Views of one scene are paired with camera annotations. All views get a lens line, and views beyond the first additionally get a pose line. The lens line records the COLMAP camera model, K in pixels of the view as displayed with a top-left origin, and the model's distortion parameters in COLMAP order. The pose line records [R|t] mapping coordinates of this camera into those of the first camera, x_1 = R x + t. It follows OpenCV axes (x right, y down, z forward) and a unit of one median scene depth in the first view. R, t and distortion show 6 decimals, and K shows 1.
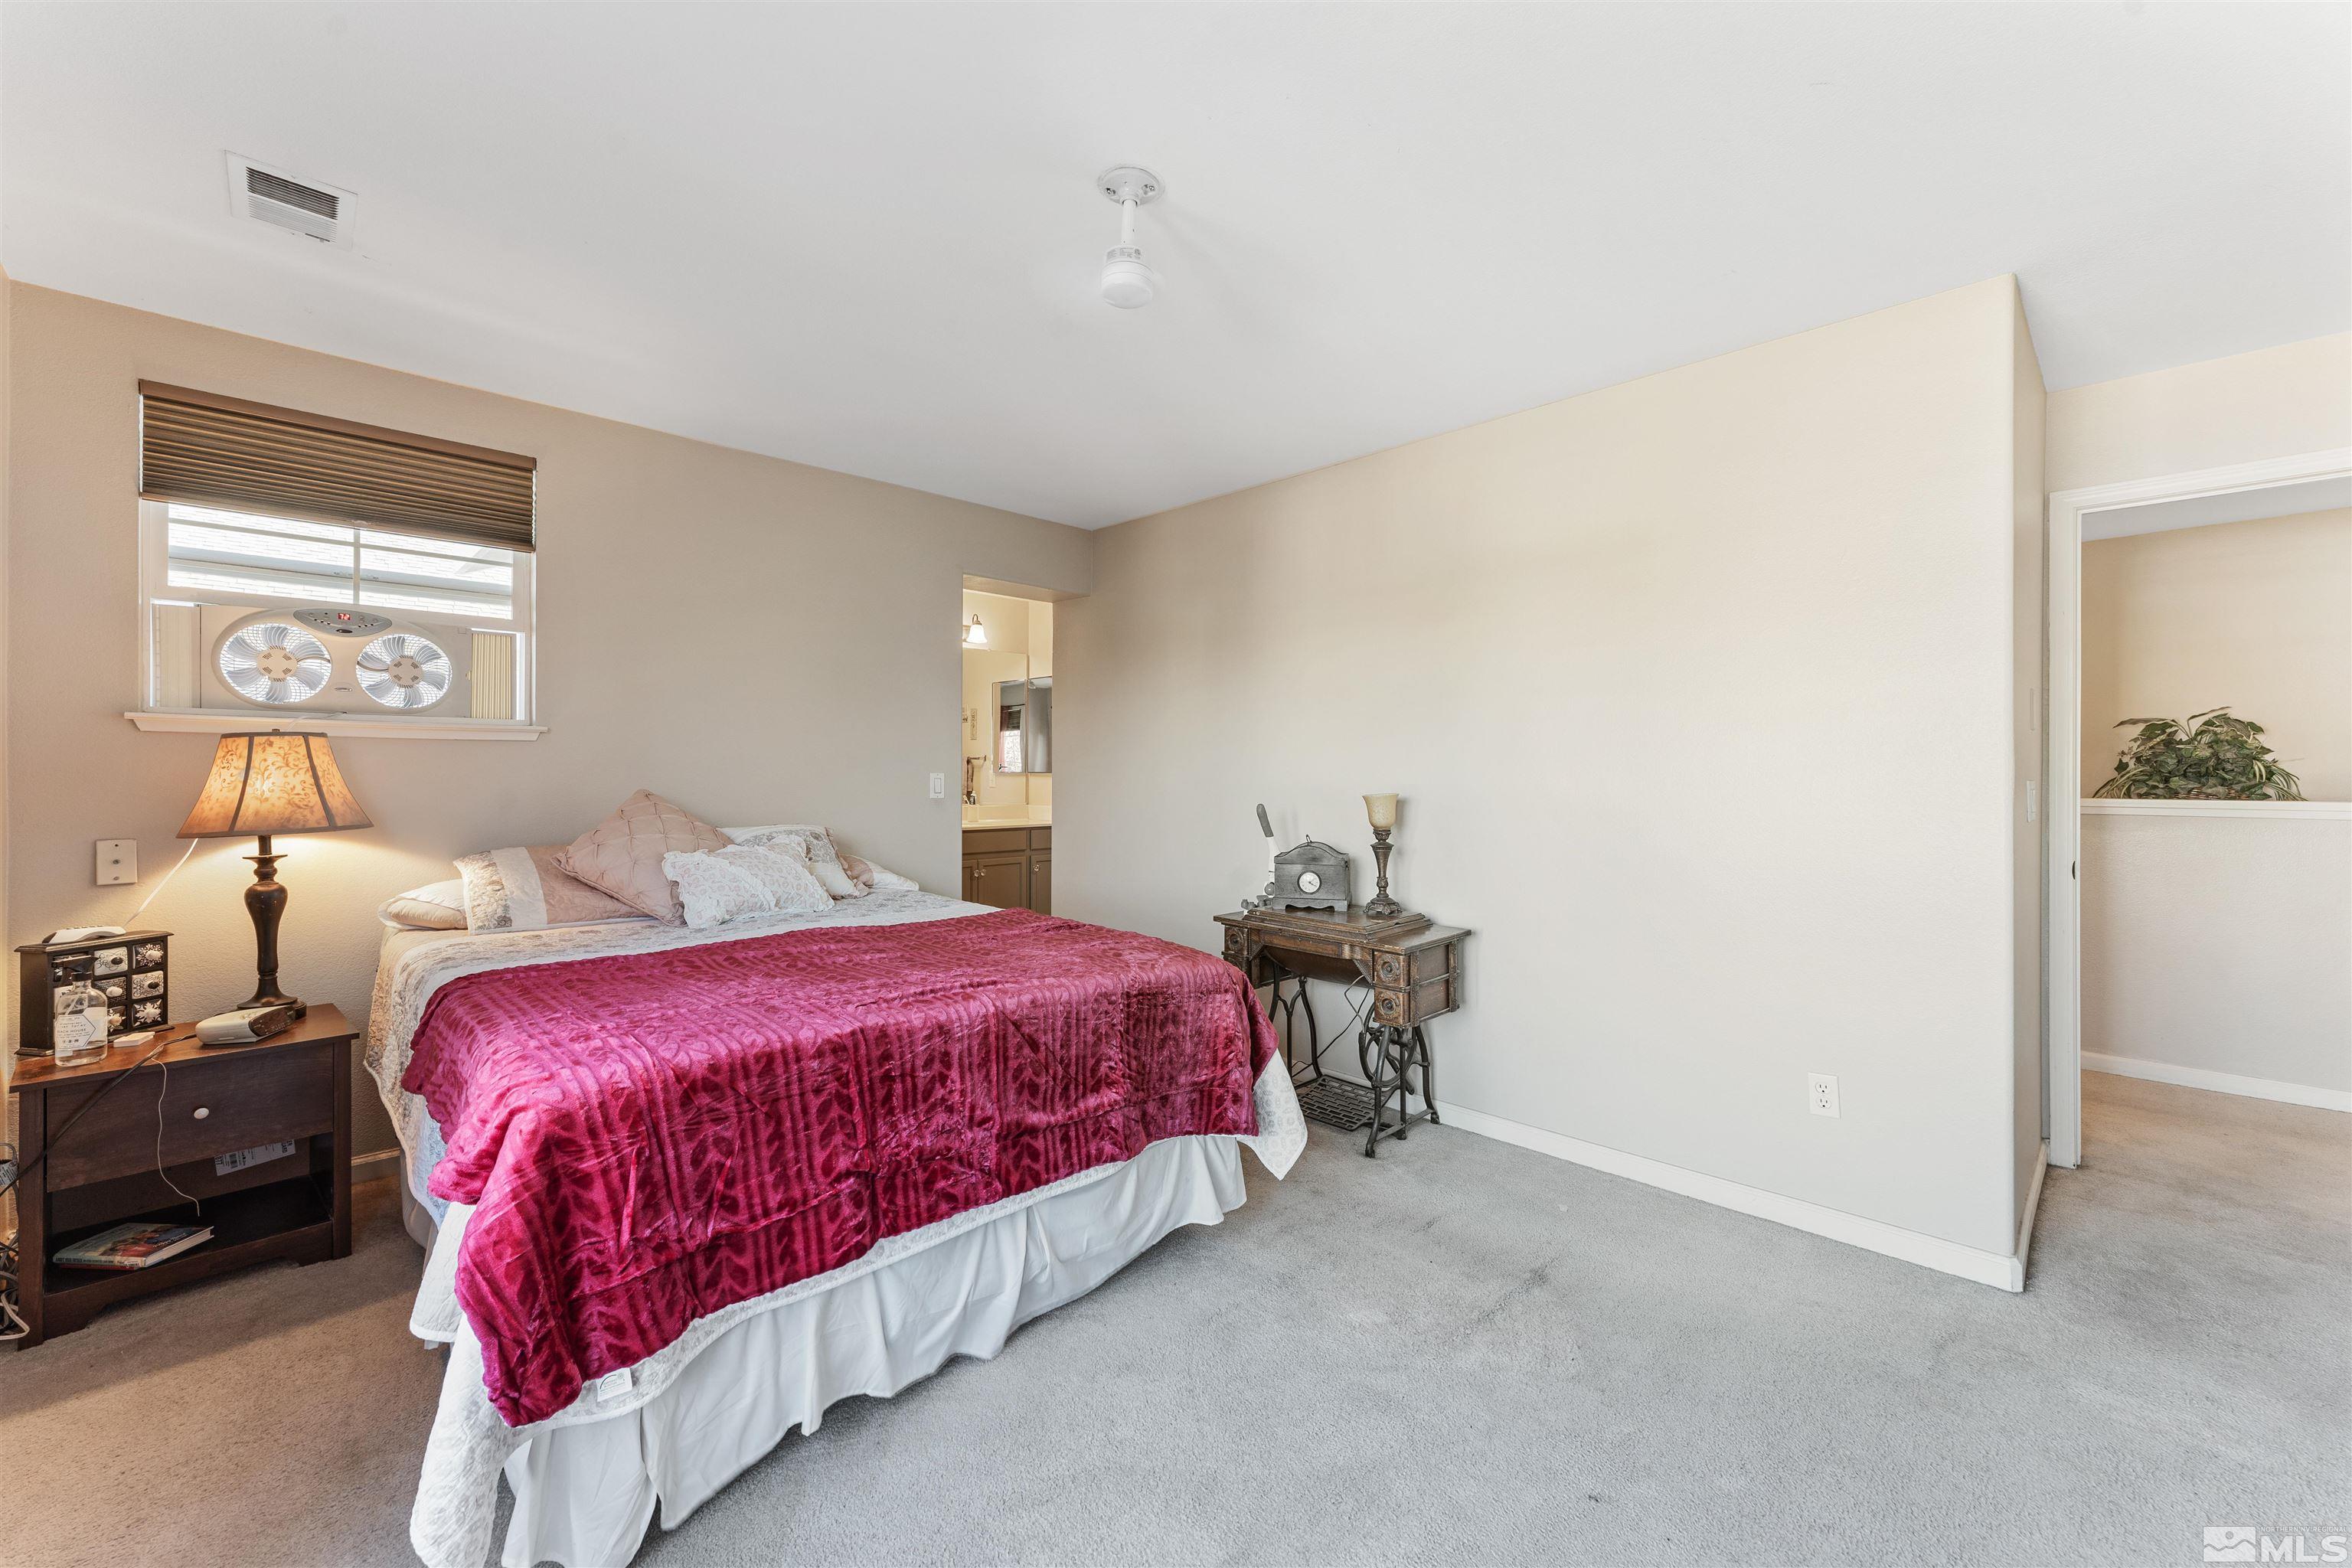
lens RADIAL K [[930.6, 0, 1183.1], [0, 930.6, 779.6], [0, 0, 1]] dist [-0.001450, -0.000194]
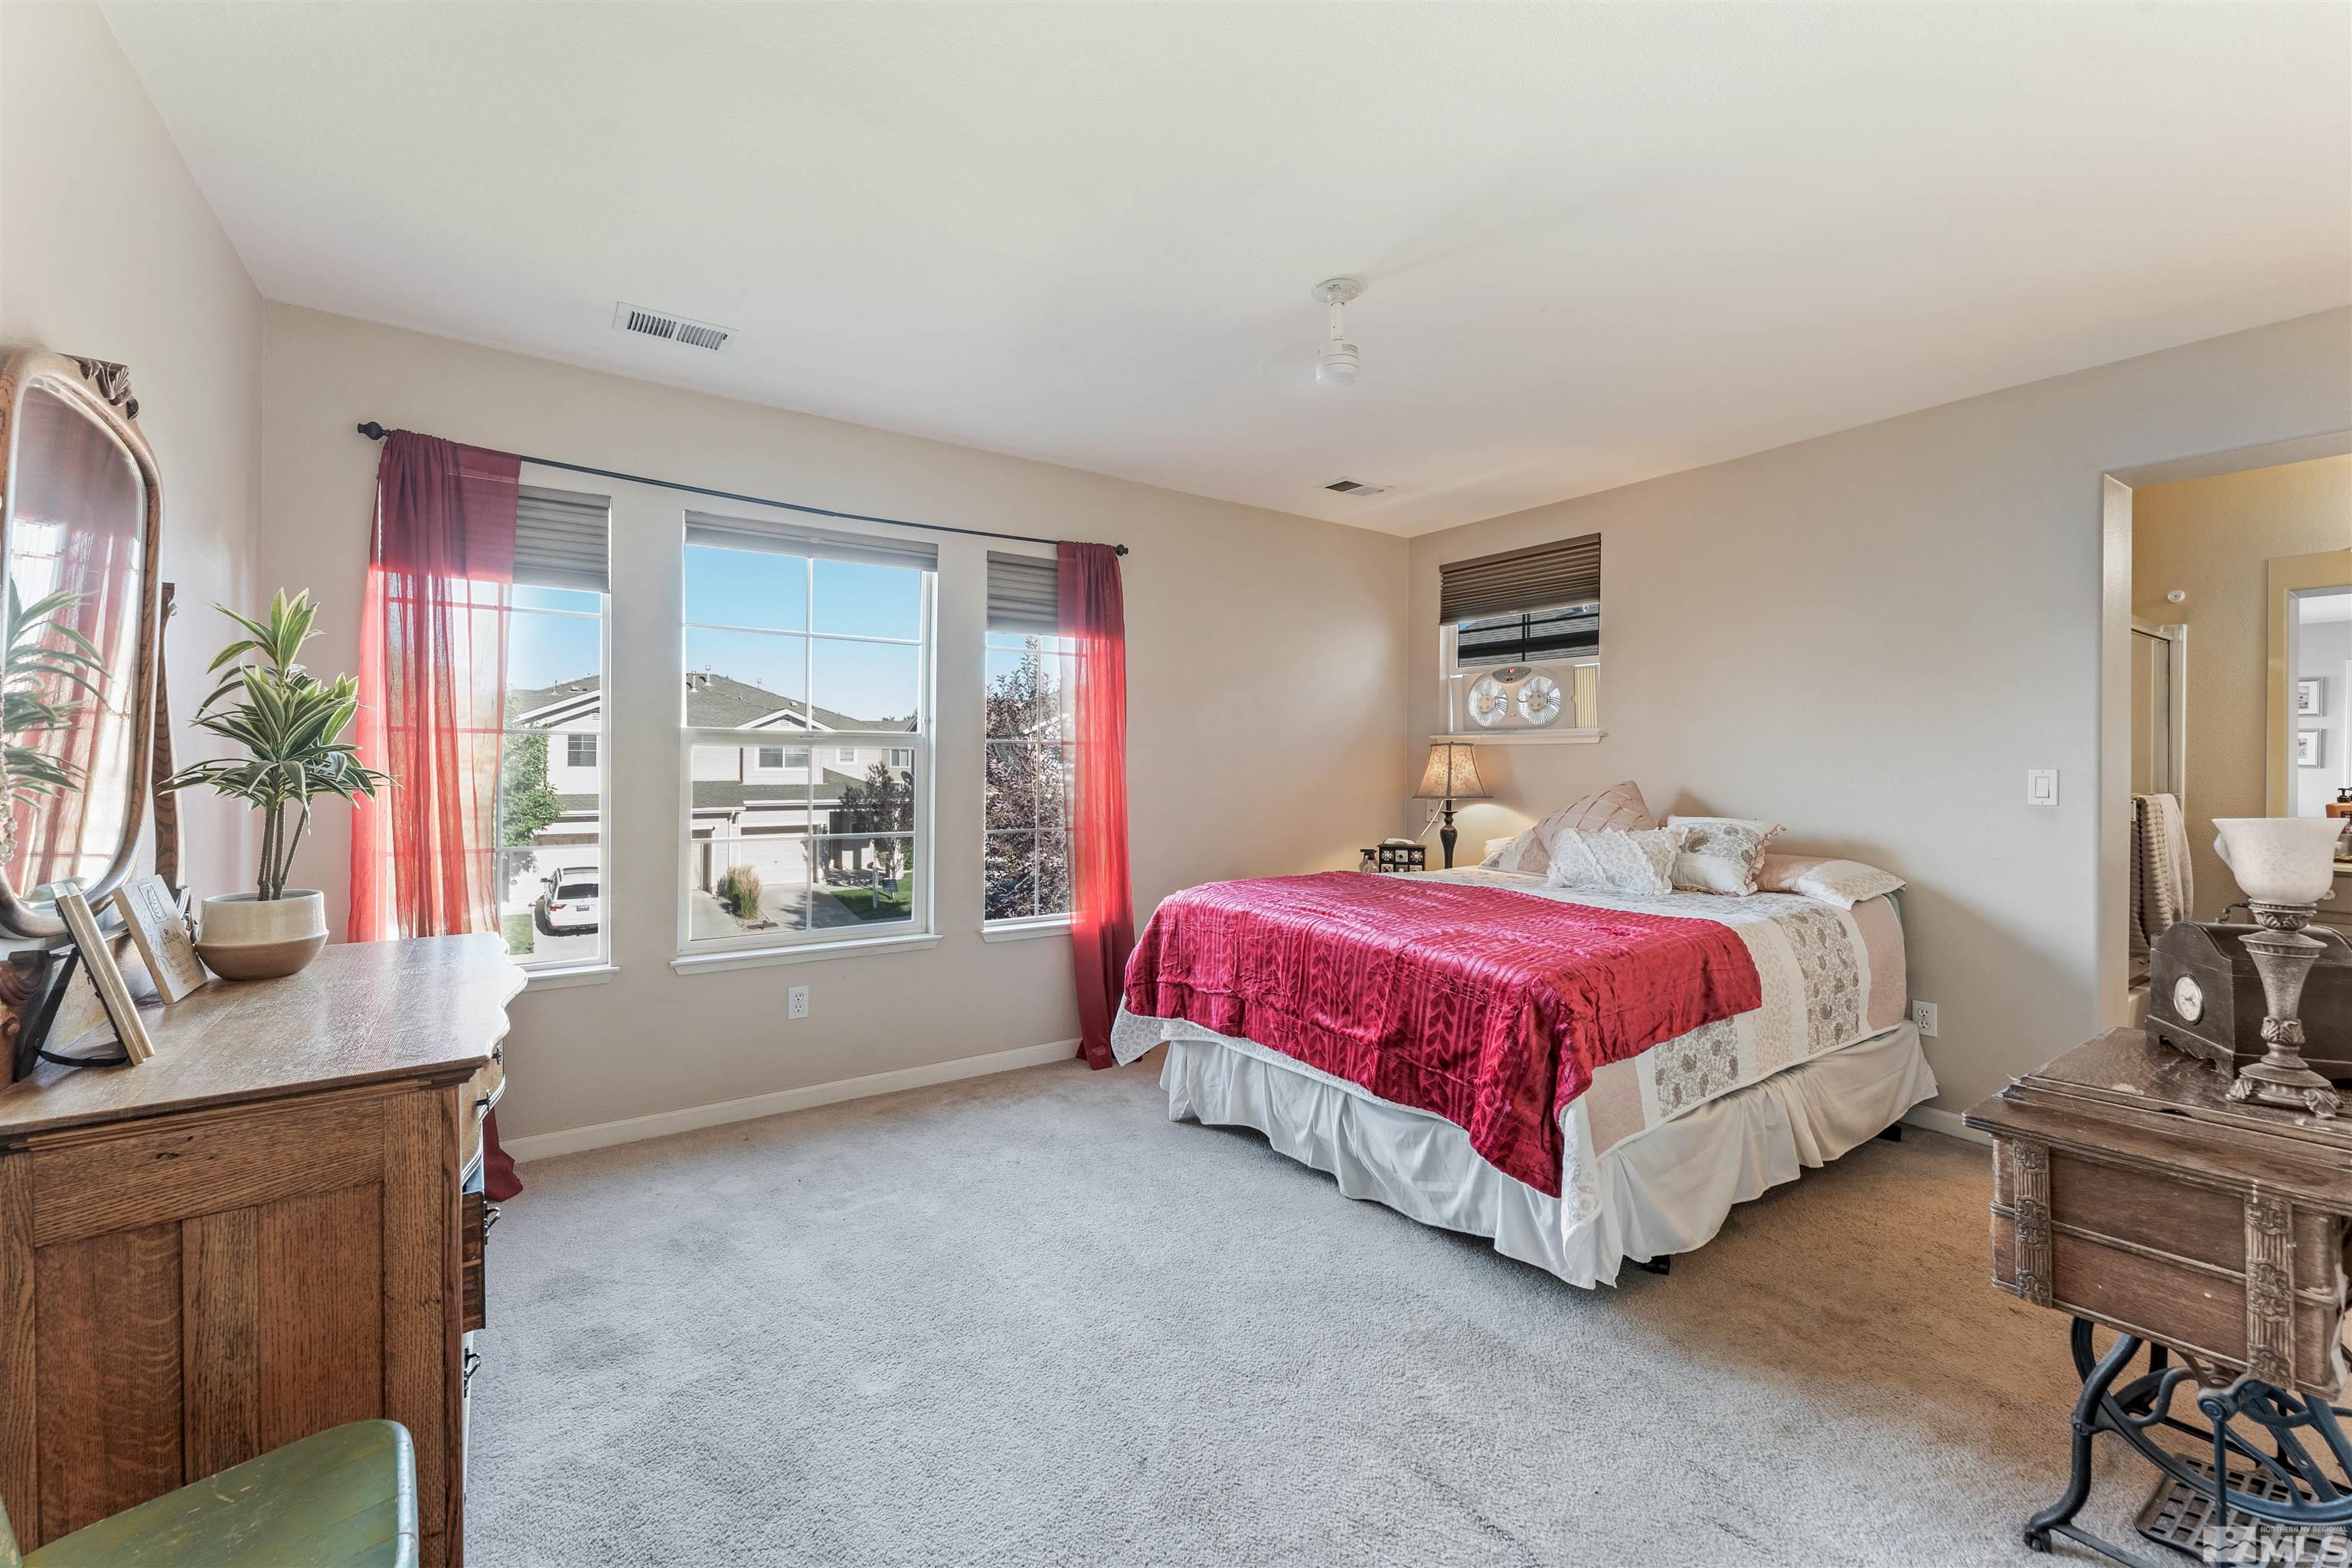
lens RADIAL K [[946.3, 0, 1180.3], [0, 946.3, 759.2], [0, 0, 1]] dist [0.000167, 0.000018]
pose [[-0.140193, -0.005646, -0.990108, 0.931220], [-0.013671, 0.999899, -0.003766, -0.005579], [0.990030, 0.013008, -0.140257, 0.738451]]
